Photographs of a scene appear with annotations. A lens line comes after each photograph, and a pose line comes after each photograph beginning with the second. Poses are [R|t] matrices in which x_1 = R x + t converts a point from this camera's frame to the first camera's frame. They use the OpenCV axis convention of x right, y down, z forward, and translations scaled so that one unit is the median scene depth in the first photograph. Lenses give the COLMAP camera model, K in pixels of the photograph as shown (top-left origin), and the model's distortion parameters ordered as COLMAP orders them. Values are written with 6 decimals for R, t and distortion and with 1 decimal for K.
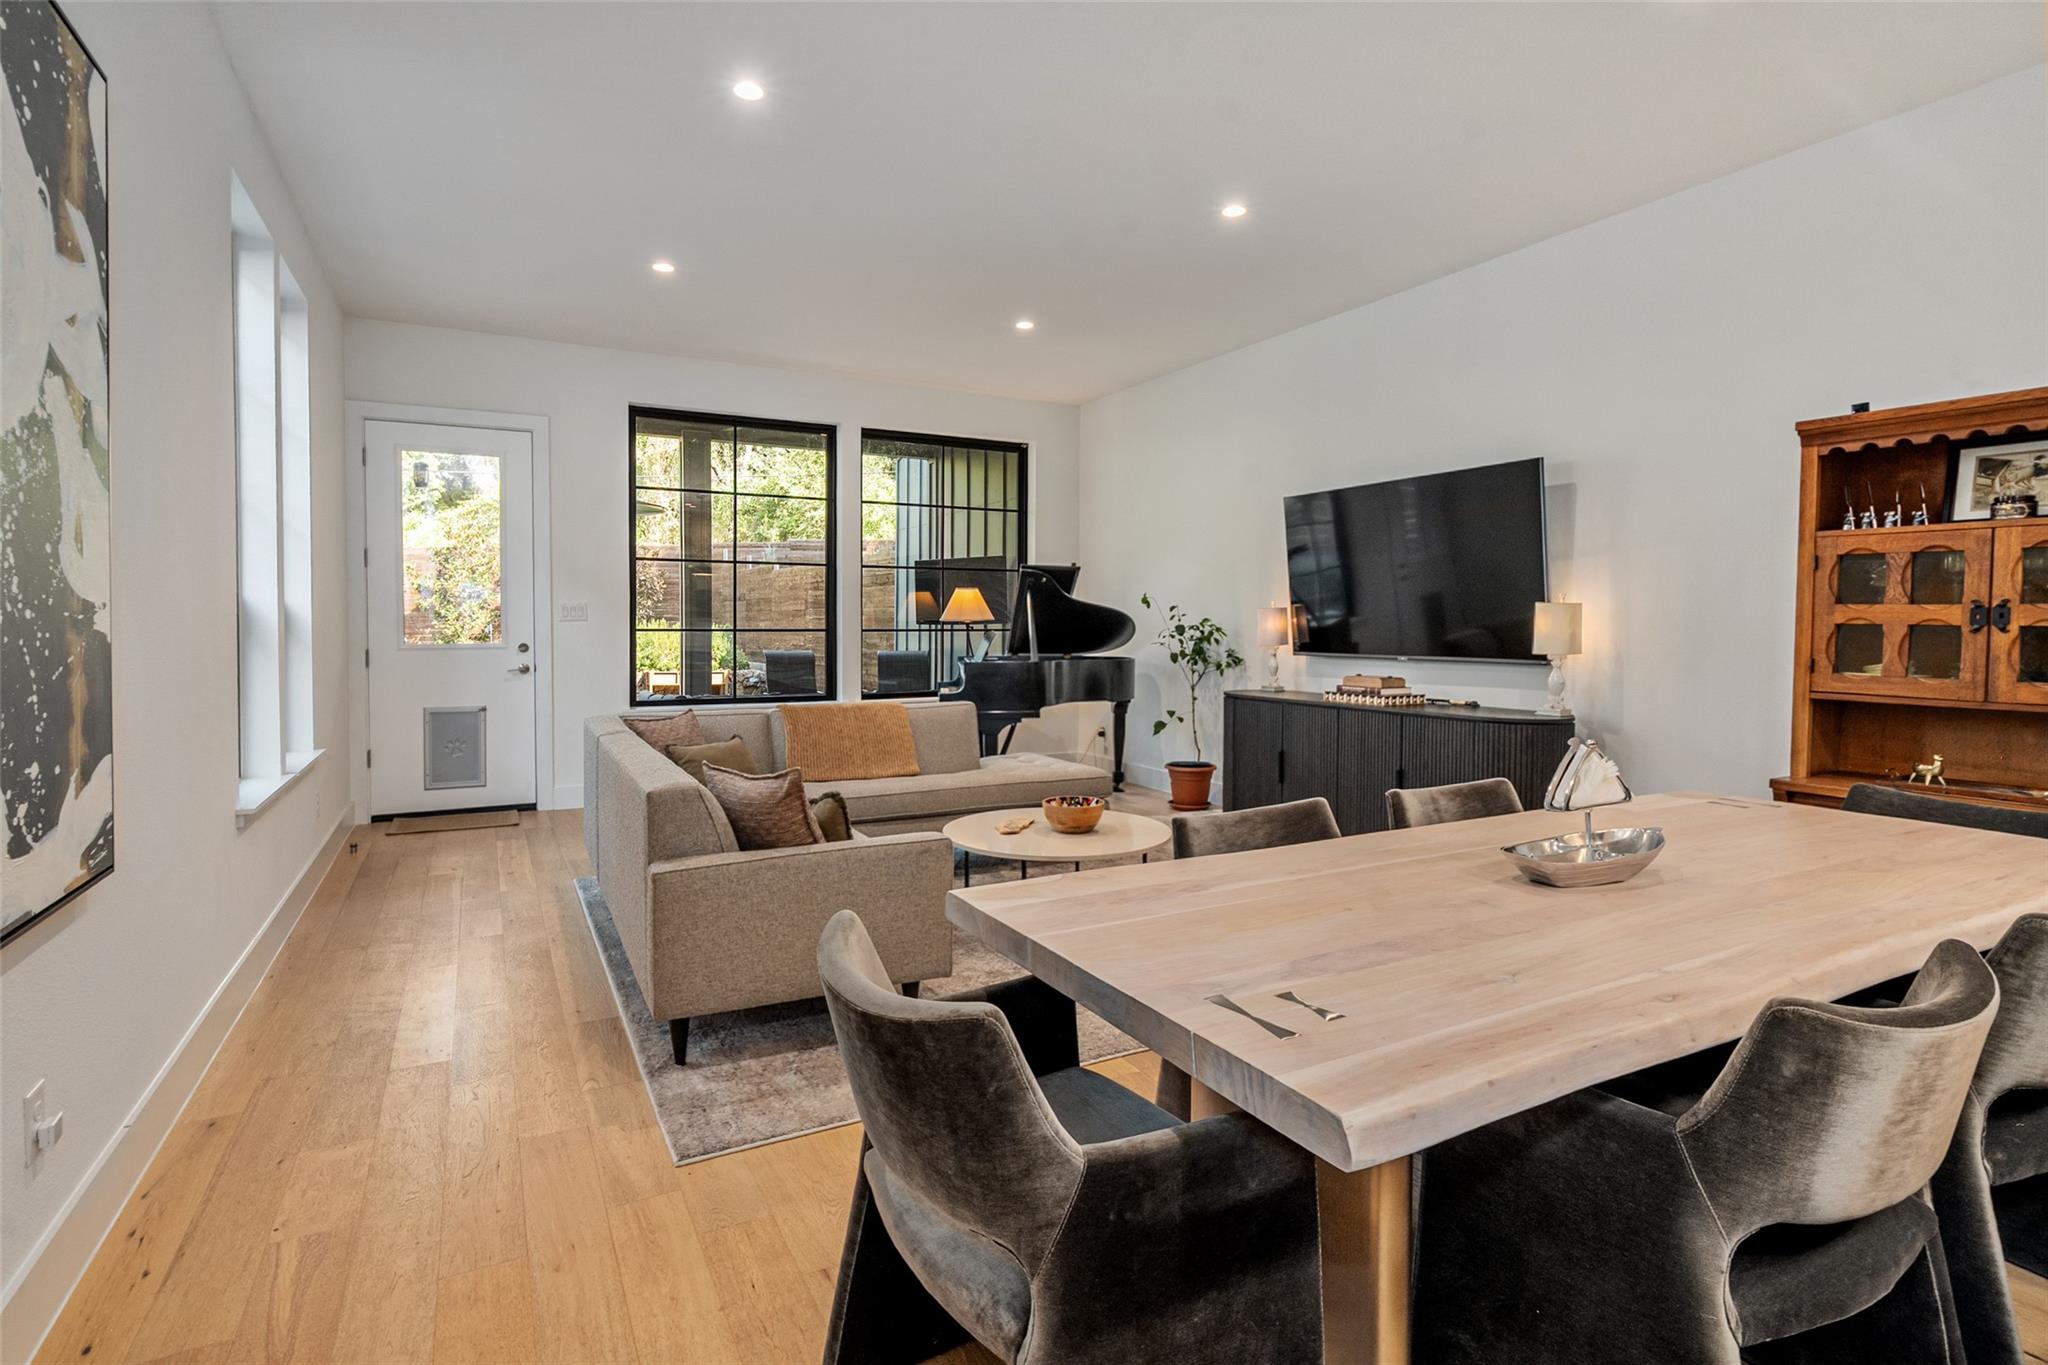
lens RADIAL K [[1038.5, 0, 1044.9], [0, 1038.5, 635.1], [0, 0, 1]] dist [-0.002344, 0.001783]
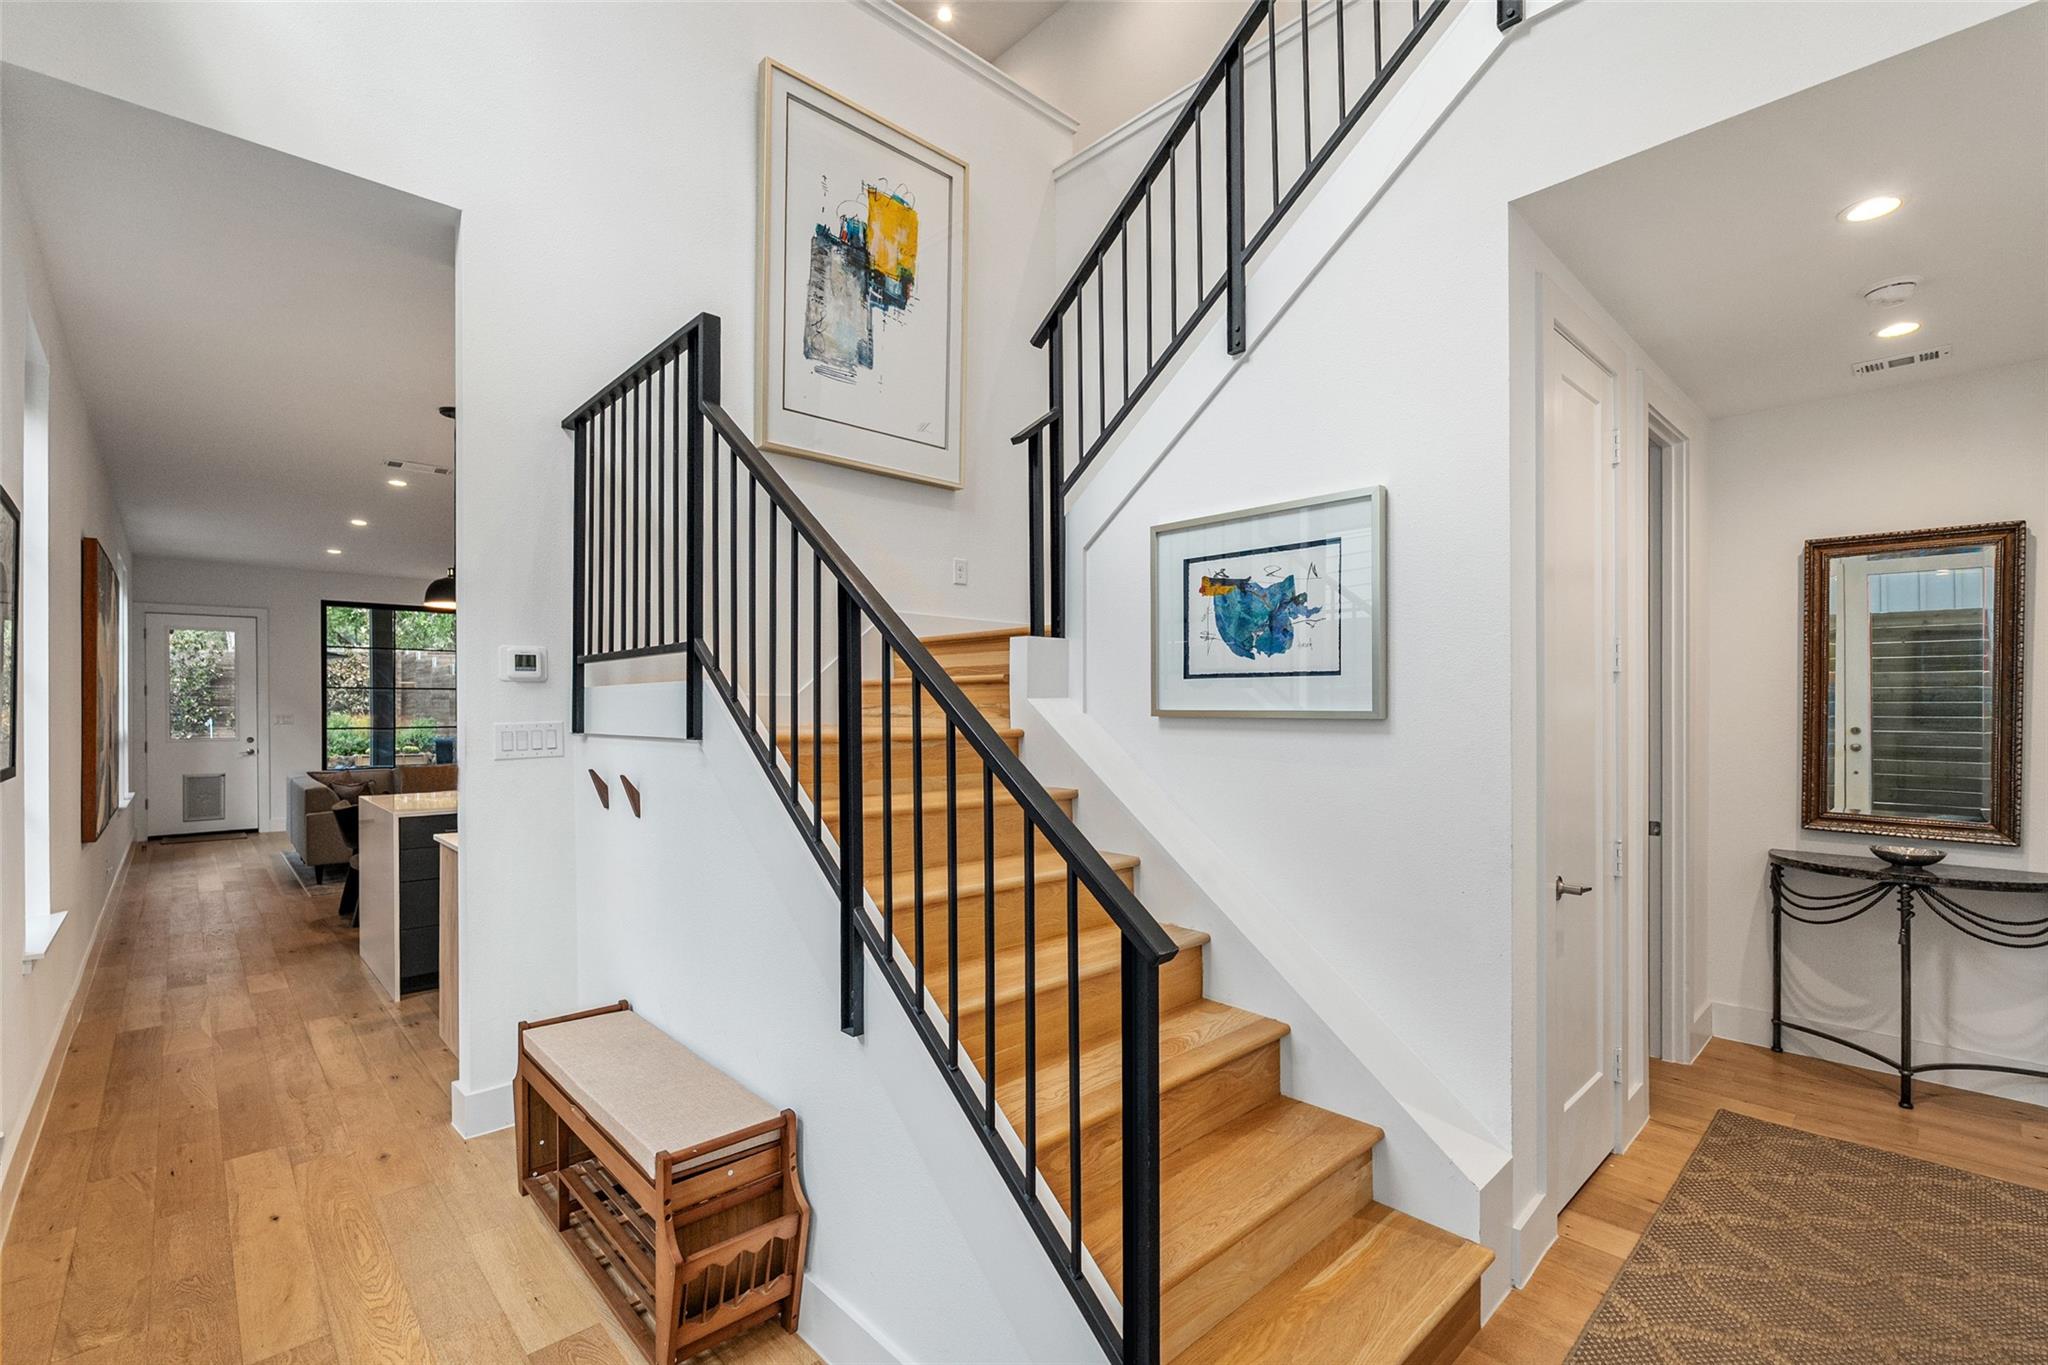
lens RADIAL K [[922.8, 0, 1033.0], [0, 922.8, 694.2], [0, 0, 1]] dist [-0.004619, 0.001049]
pose [[0.969603, -0.006730, 0.244590, 0.539750], [0.012519, 0.999677, -0.022121, -0.017293], [-0.244362, 0.024511, 0.969374, -1.121680]]
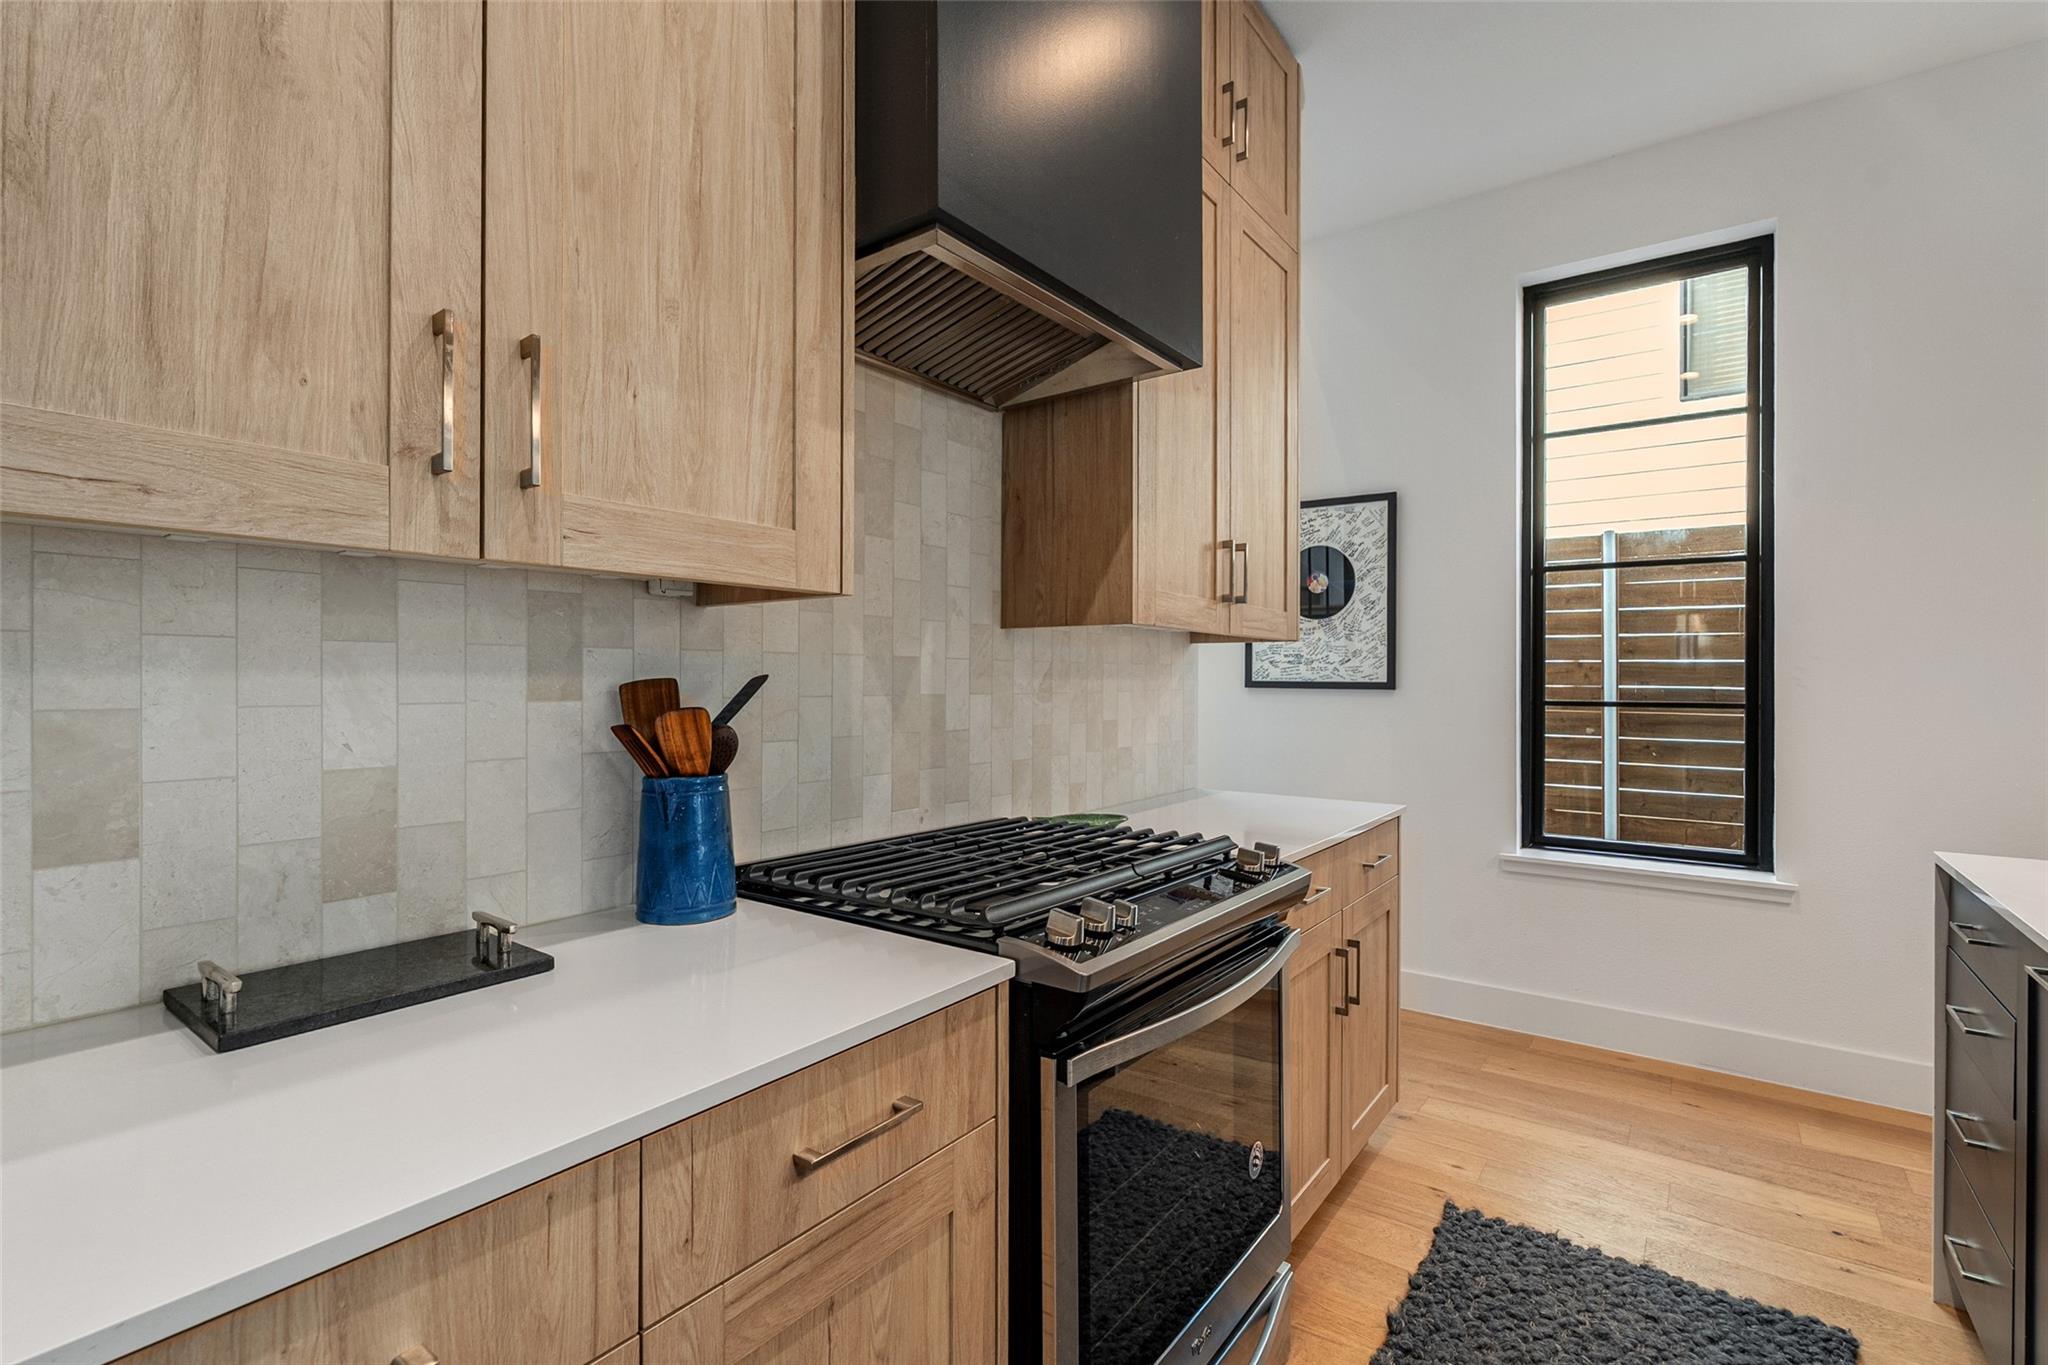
lens RADIAL K [[922.8, 0, 1027.4], [0, 922.8, 675.5], [0, 0, 1]] dist [-0.004619, 0.001049]
pose [[-0.913177, -0.011246, -0.407409, 0.649692], [-0.015178, 0.999864, 0.006421, 0.000542], [0.407281, 0.012047, -0.913223, 0.081936]]
